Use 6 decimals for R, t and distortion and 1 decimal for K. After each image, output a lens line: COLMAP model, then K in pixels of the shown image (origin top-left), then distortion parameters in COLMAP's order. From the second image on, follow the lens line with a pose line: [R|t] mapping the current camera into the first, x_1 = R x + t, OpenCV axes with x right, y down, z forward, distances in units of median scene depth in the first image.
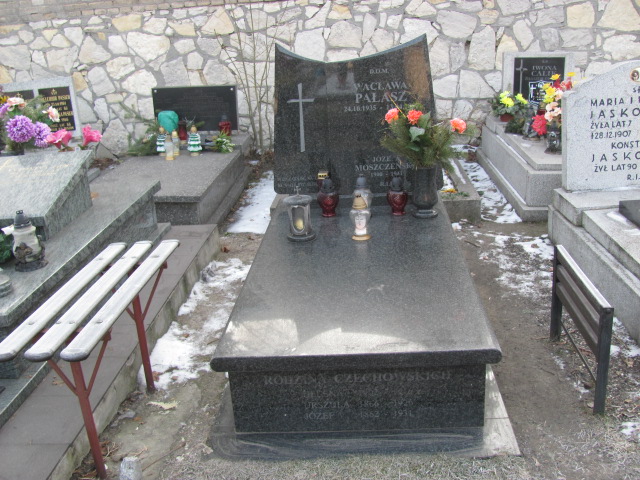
lens RADIAL K [[684.2, 0, 320.0], [0, 684.2, 240.0], [0, 0, 1]] dist [-0.214738, 0.256234]
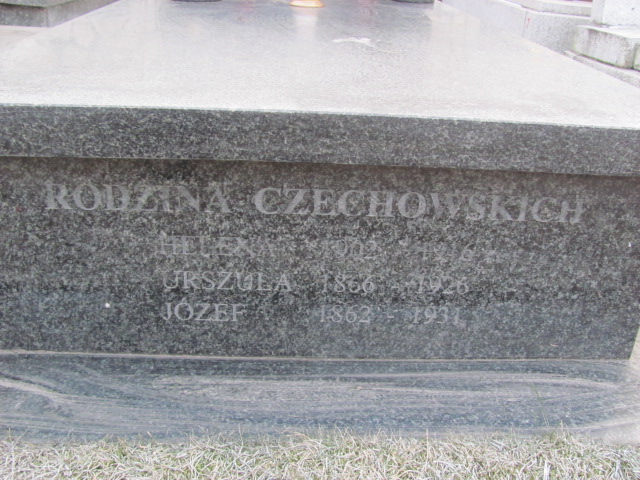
lens RADIAL K [[684.2, 0, 320.0], [0, 684.2, 240.0], [0, 0, 1]] dist [-0.214738, 0.256234]
pose [[0.987463, 0.059620, 0.146159, 0.005039], [-0.073223, 0.993289, 0.089531, 0.190722], [-0.139840, -0.099111, 0.985201, 0.659357]]
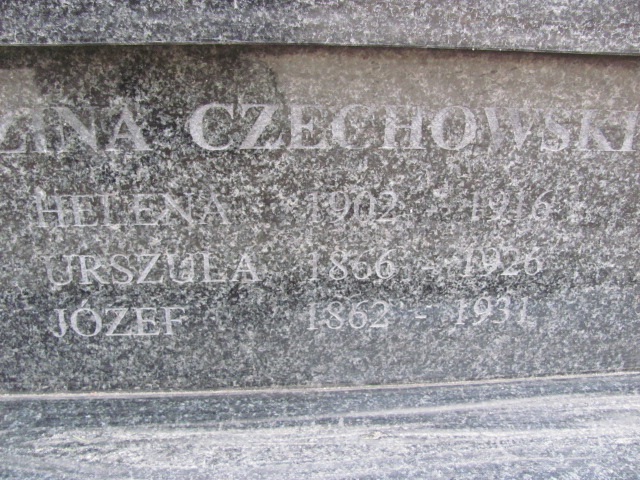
lens RADIAL K [[684.2, 0, 320.0], [0, 684.2, 240.0], [0, 0, 1]] dist [-0.214738, 0.256234]
pose [[0.983474, 0.020609, 0.179872, 0.023797], [-0.034670, 0.996552, 0.075380, 0.220195], [-0.177698, -0.080370, 0.980798, 0.795721]]
